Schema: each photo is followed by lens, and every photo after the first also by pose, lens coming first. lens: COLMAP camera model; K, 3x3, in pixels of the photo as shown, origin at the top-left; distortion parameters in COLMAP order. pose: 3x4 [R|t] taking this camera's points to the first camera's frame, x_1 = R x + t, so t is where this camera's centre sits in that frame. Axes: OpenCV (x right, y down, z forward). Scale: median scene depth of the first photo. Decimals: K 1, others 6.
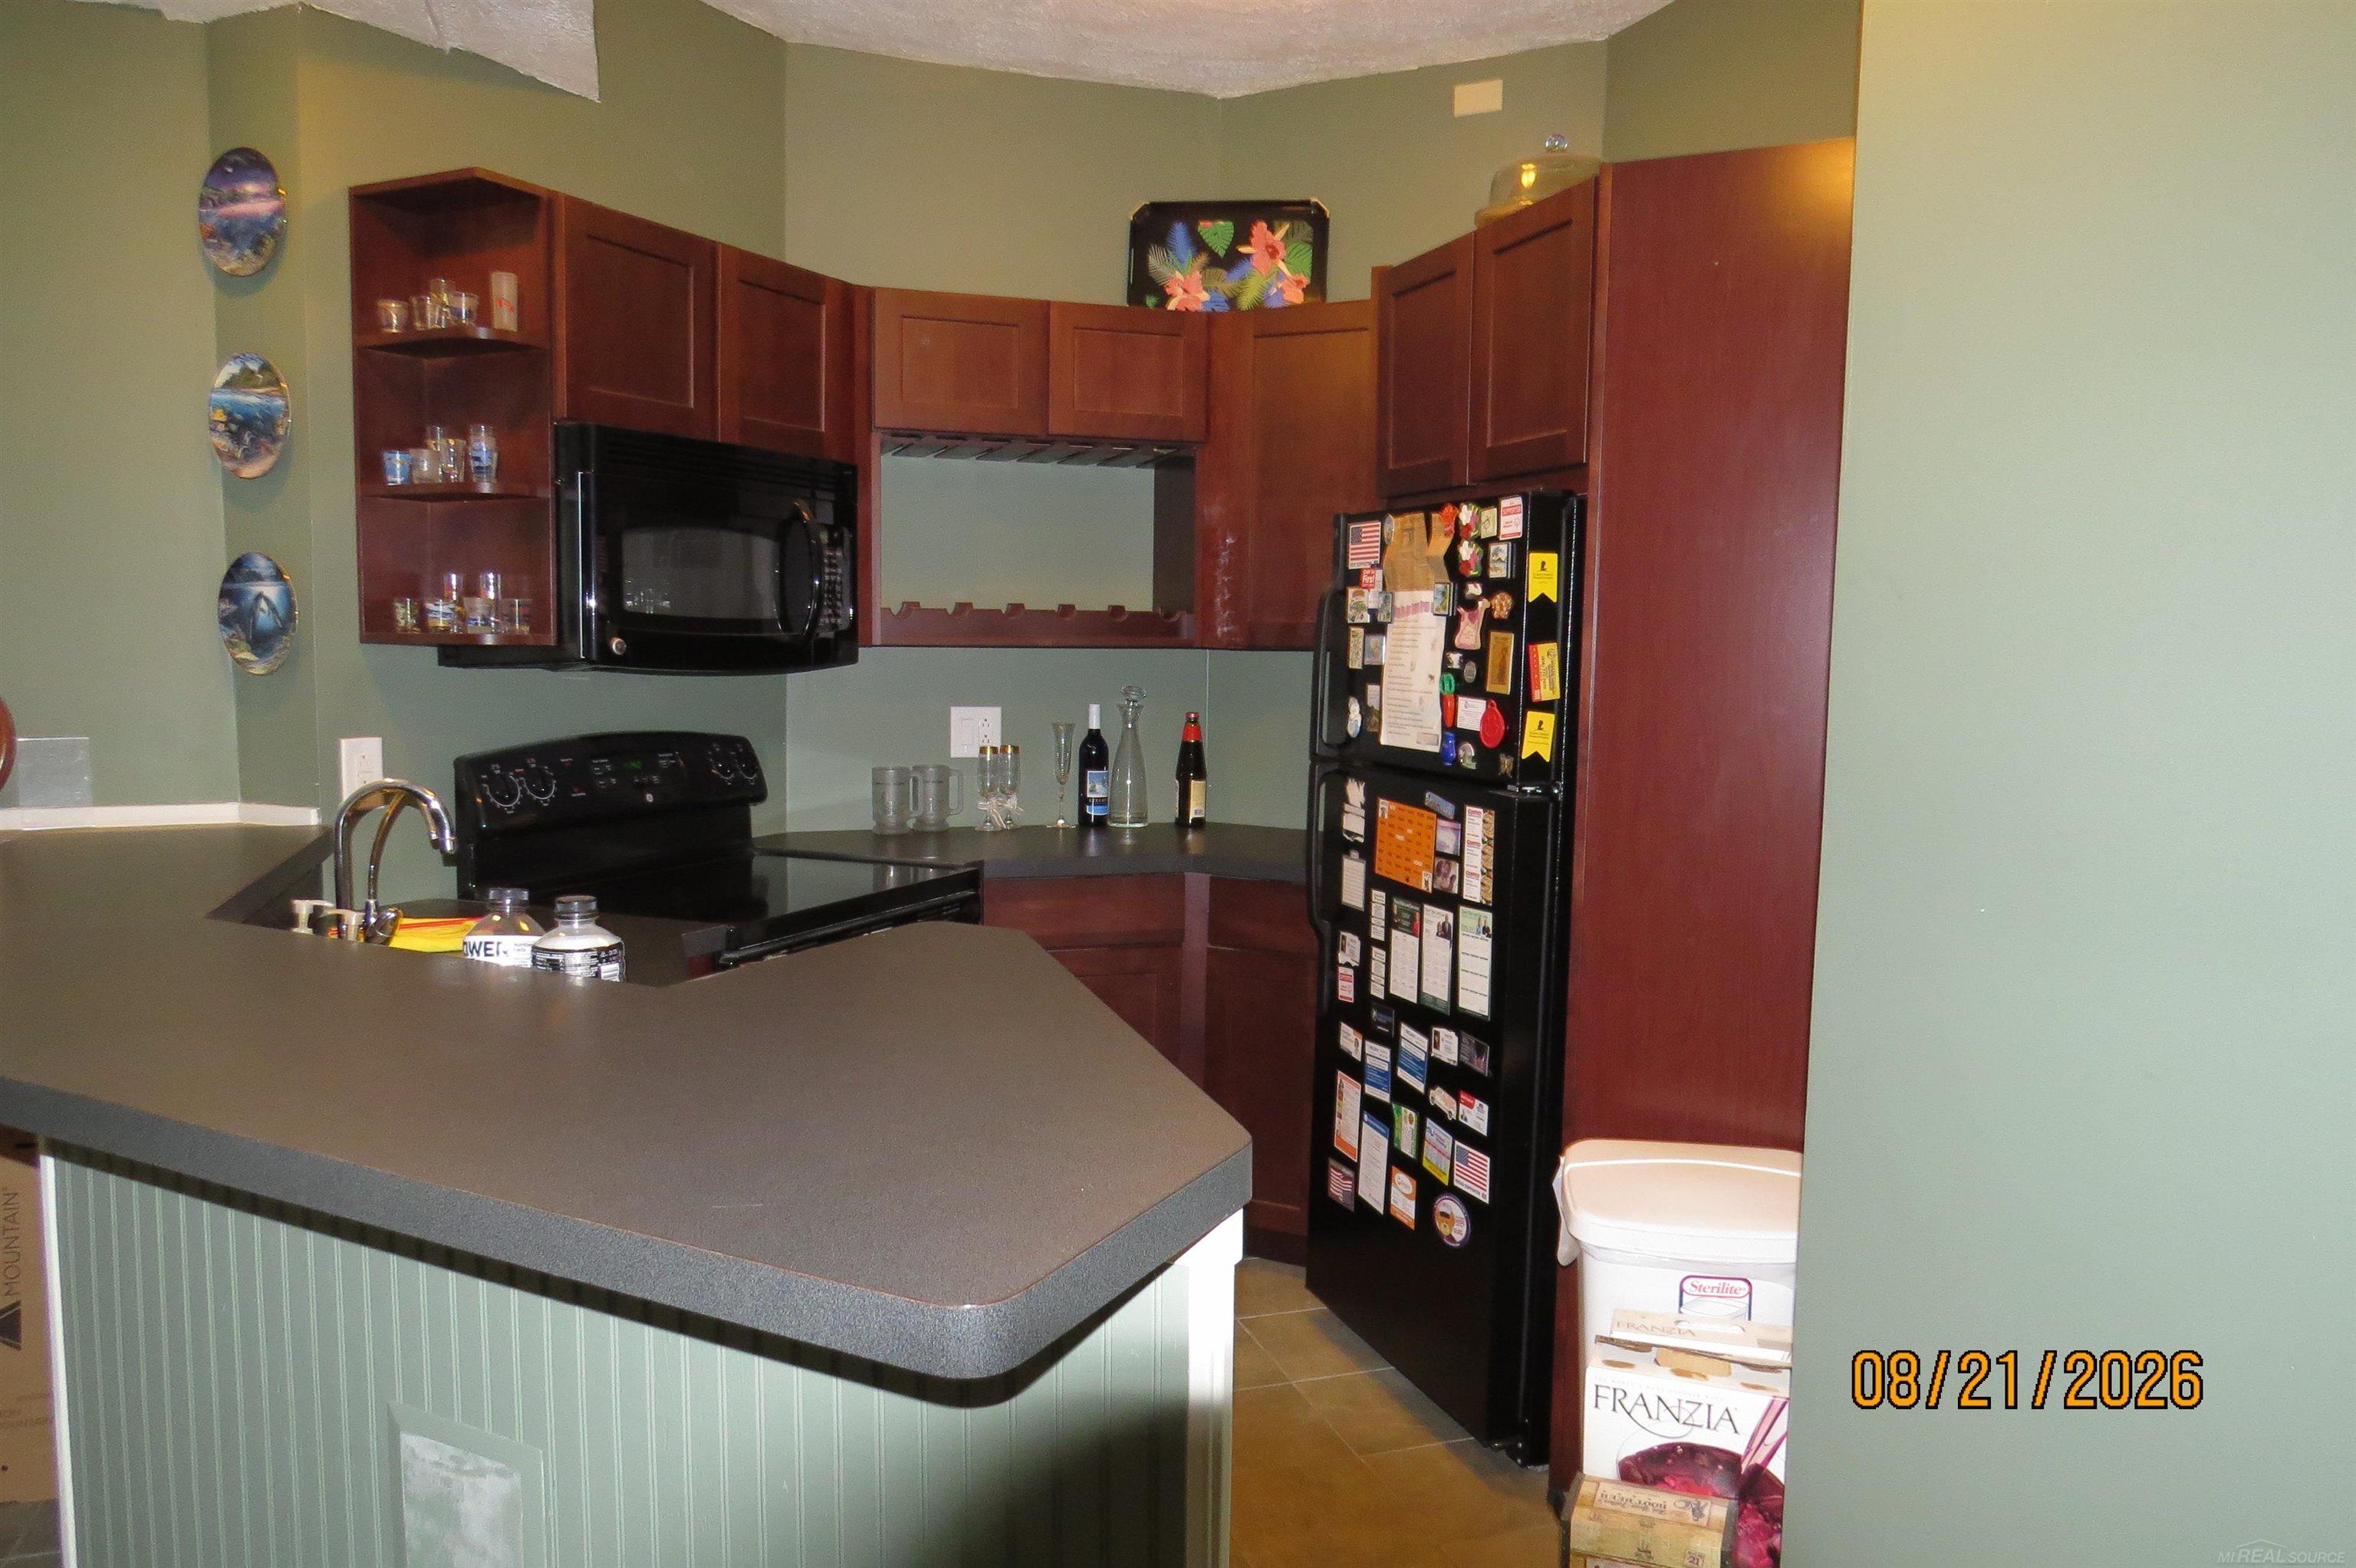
lens RADIAL K [[1676.7, 0, 1181.0], [0, 1676.7, 787.7], [0, 0, 1]] dist [-0.026858, 0.004629]
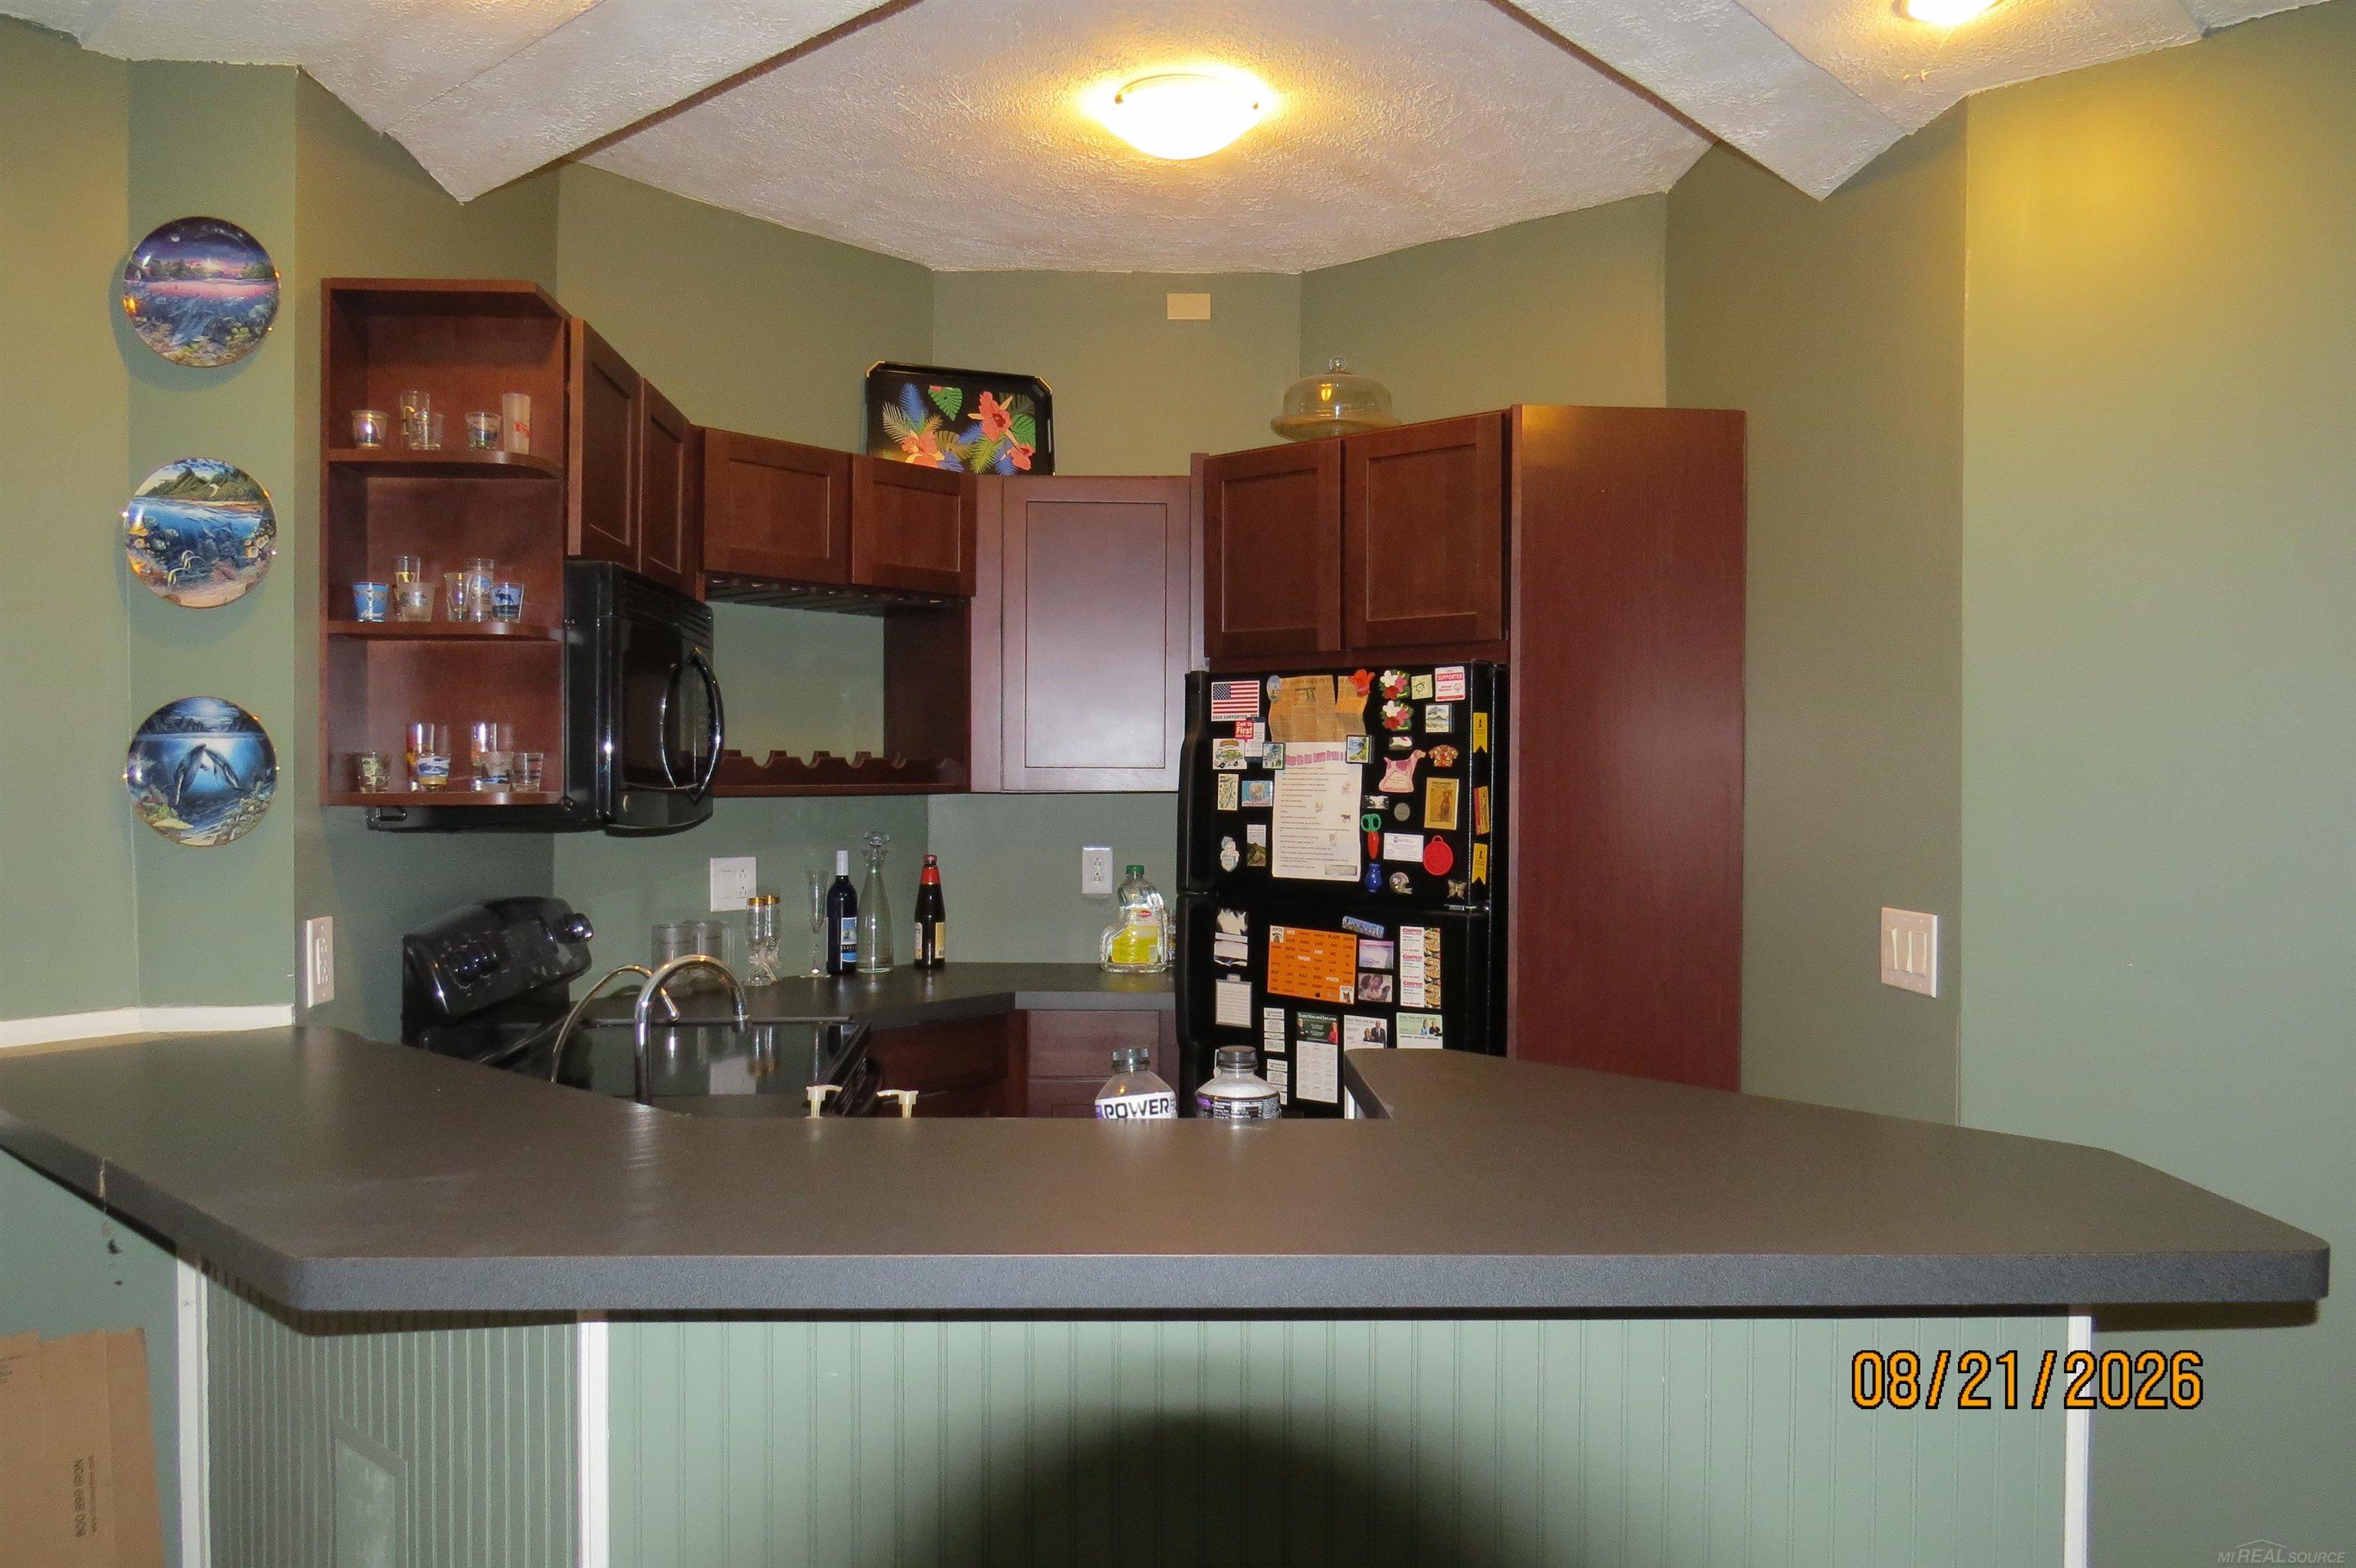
lens RADIAL K [[1683.2, 0, 1177.3], [0, 1683.2, 786.9], [0, 0, 1]] dist [-0.033045, 0.001728]
pose [[0.866066, -0.014455, 0.499721, -0.539609], [0.053517, 0.996519, -0.063924, -0.018846], [-0.497057, 0.082106, 0.863825, 0.053714]]
